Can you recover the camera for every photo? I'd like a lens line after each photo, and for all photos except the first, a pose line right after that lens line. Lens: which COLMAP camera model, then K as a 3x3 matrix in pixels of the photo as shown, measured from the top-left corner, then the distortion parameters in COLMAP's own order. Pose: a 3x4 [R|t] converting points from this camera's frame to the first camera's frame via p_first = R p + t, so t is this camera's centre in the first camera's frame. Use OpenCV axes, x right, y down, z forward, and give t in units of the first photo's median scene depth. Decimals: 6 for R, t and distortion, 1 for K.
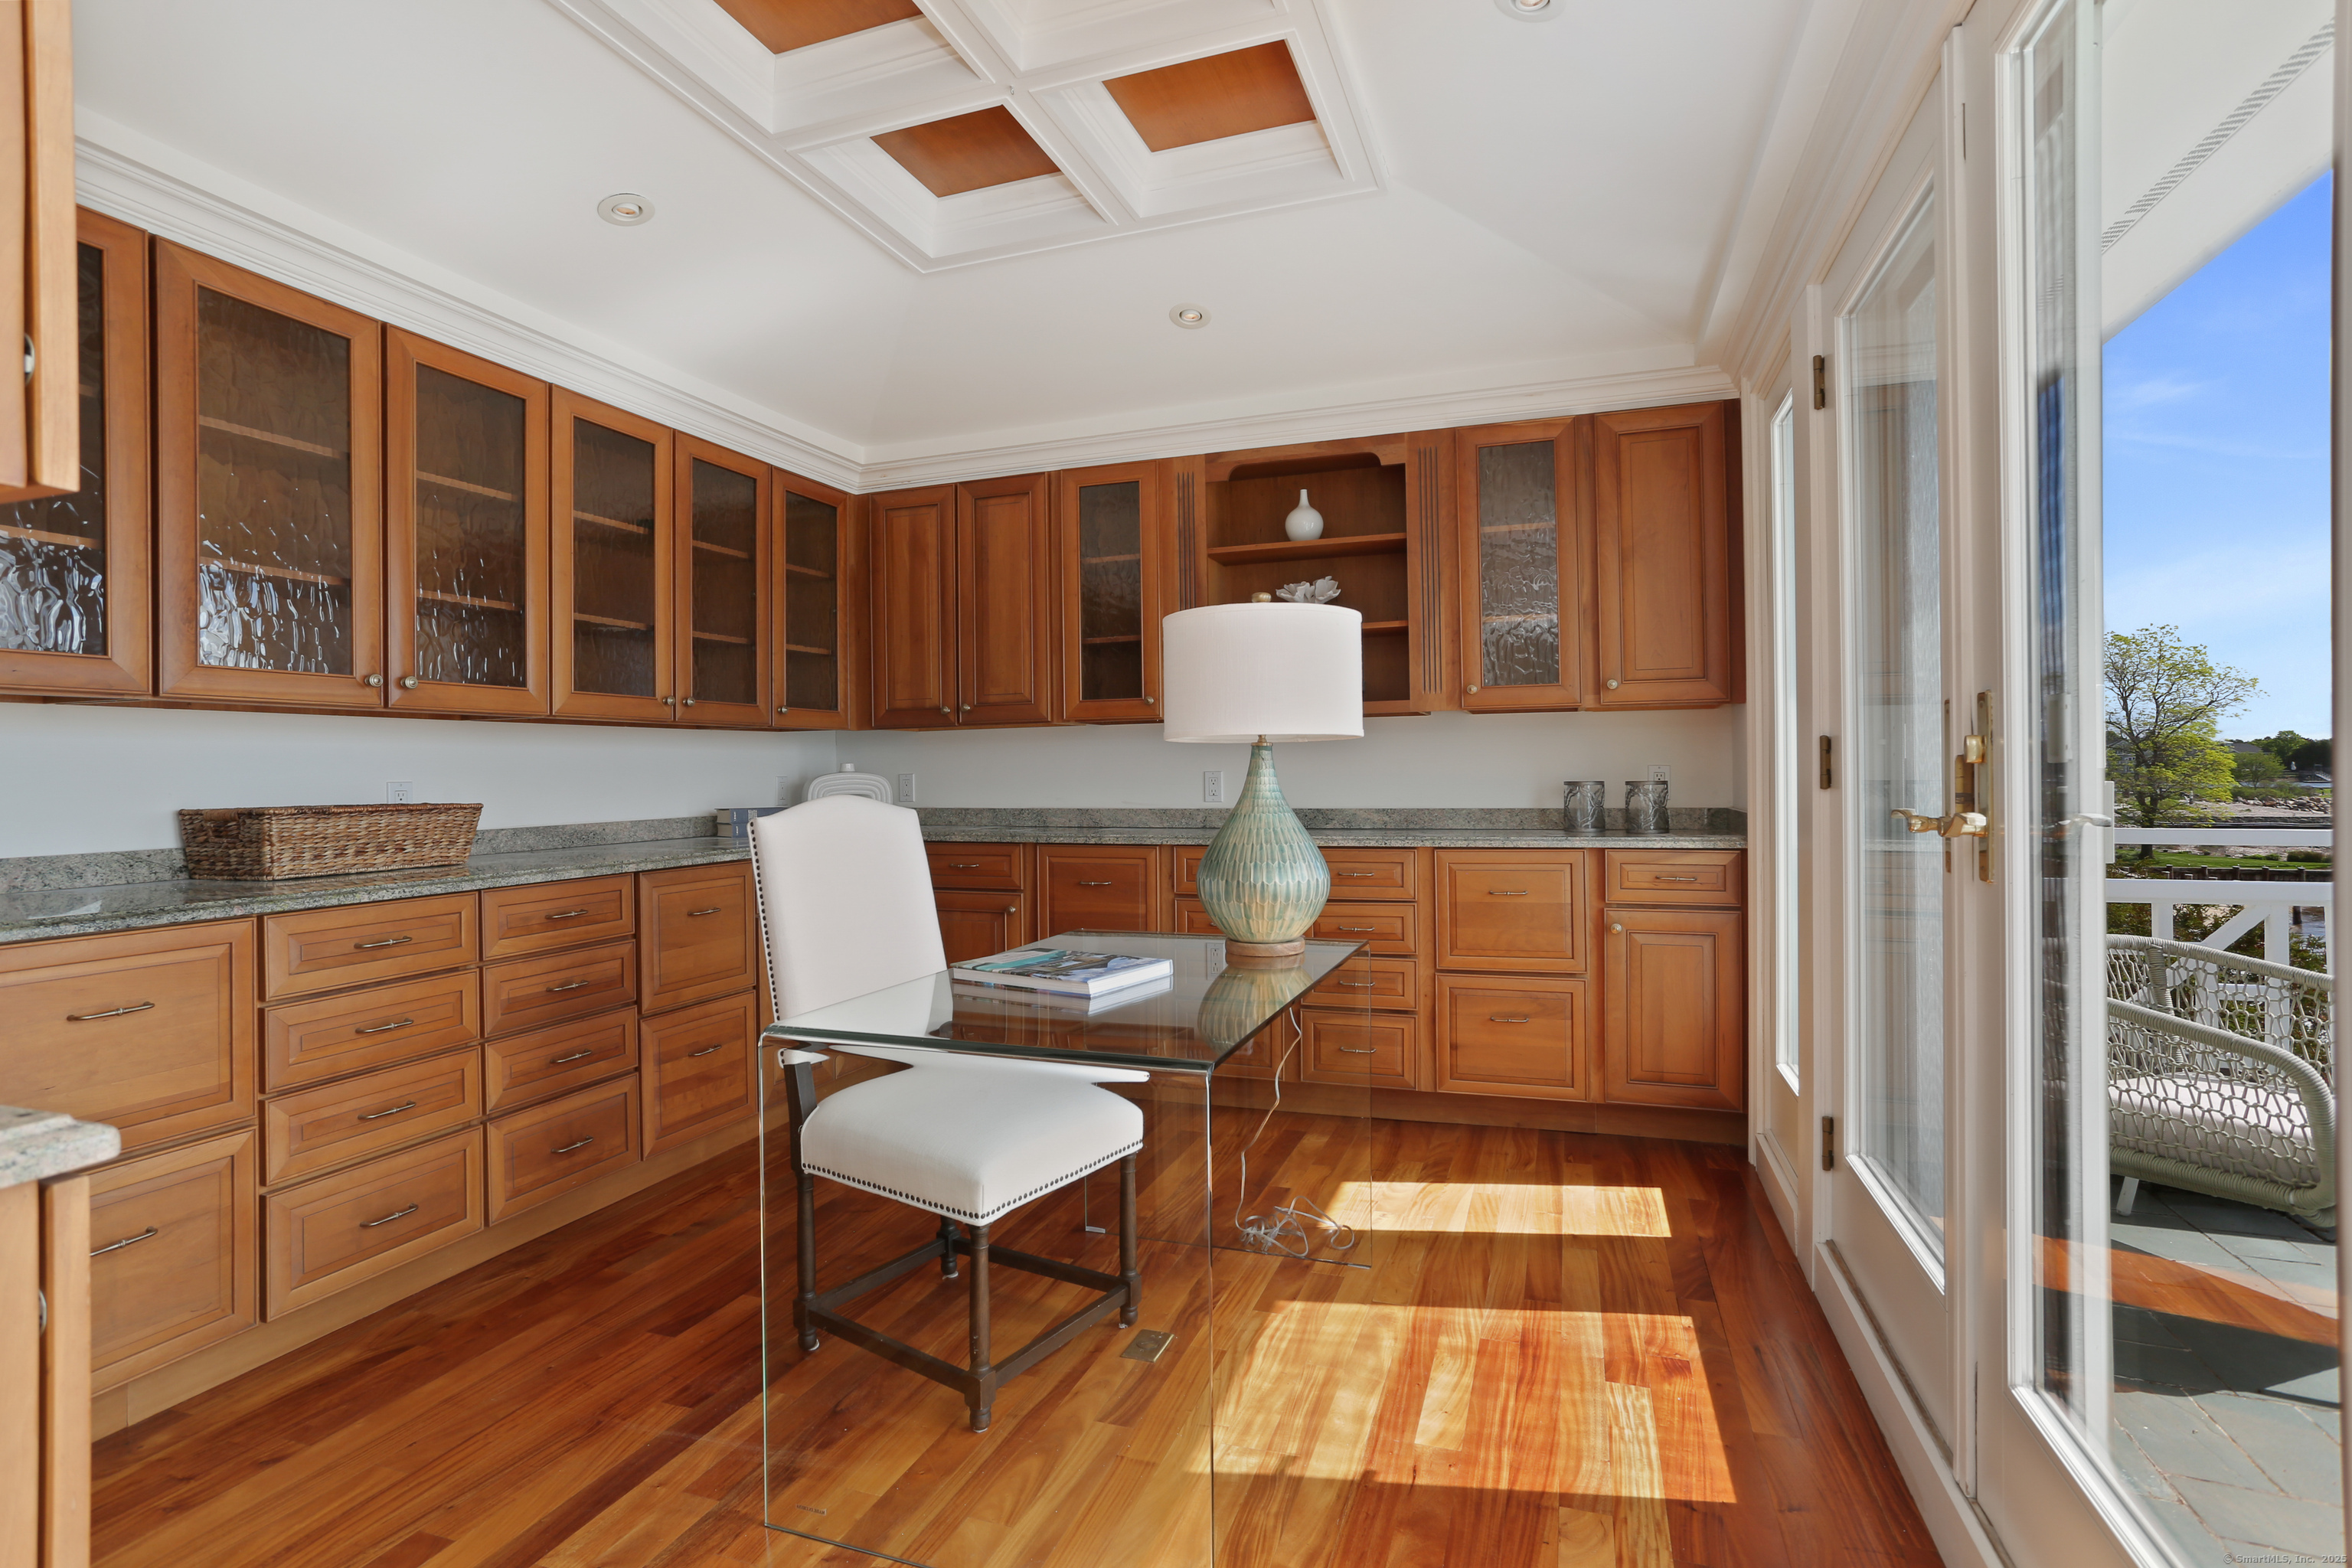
lens RADIAL K [[1148.8, 0, 1176.0], [0, 1148.8, 784.0], [0, 0, 1]] dist [-0.000225, 0.001637]
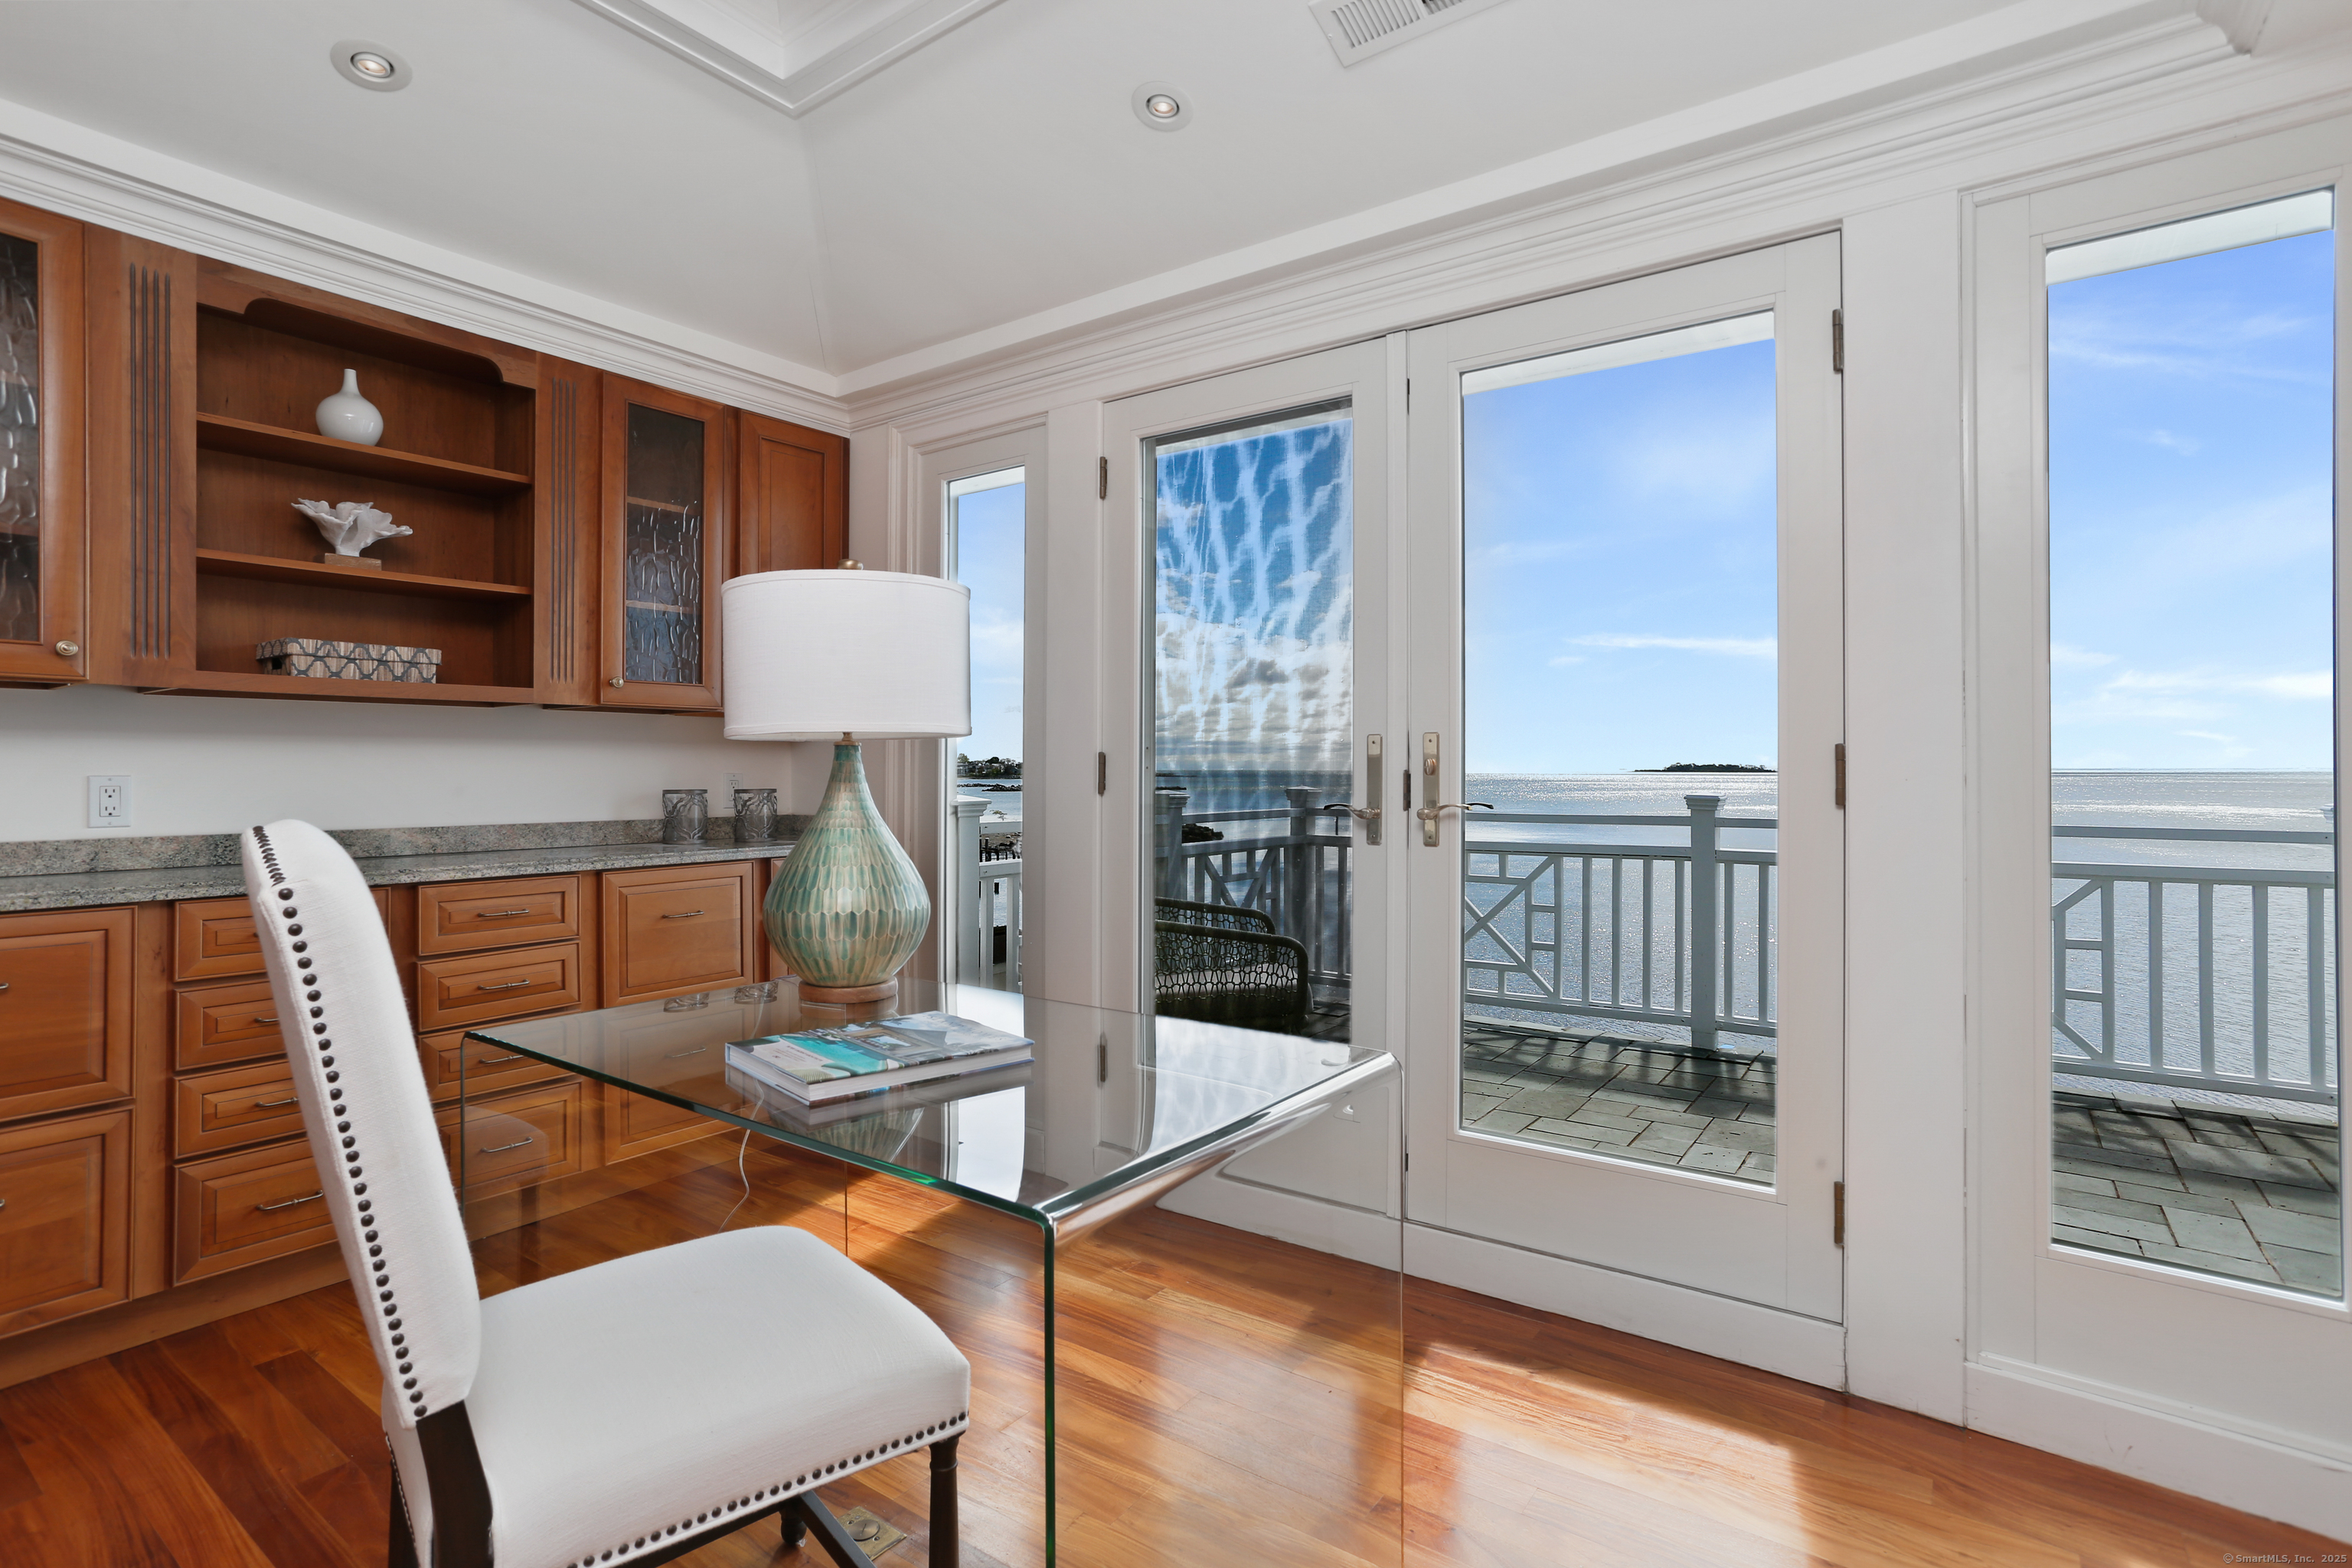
lens RADIAL K [[1141.1, 0, 1139.9], [0, 1141.1, 767.5], [0, 0, 1]] dist [-0.000130, 0.000724]
pose [[0.307547, 0.015637, 0.951404, -0.423344], [0.007831, 0.999789, -0.018964, 0.000304], [-0.951501, 0.013283, 0.307360, 0.367393]]
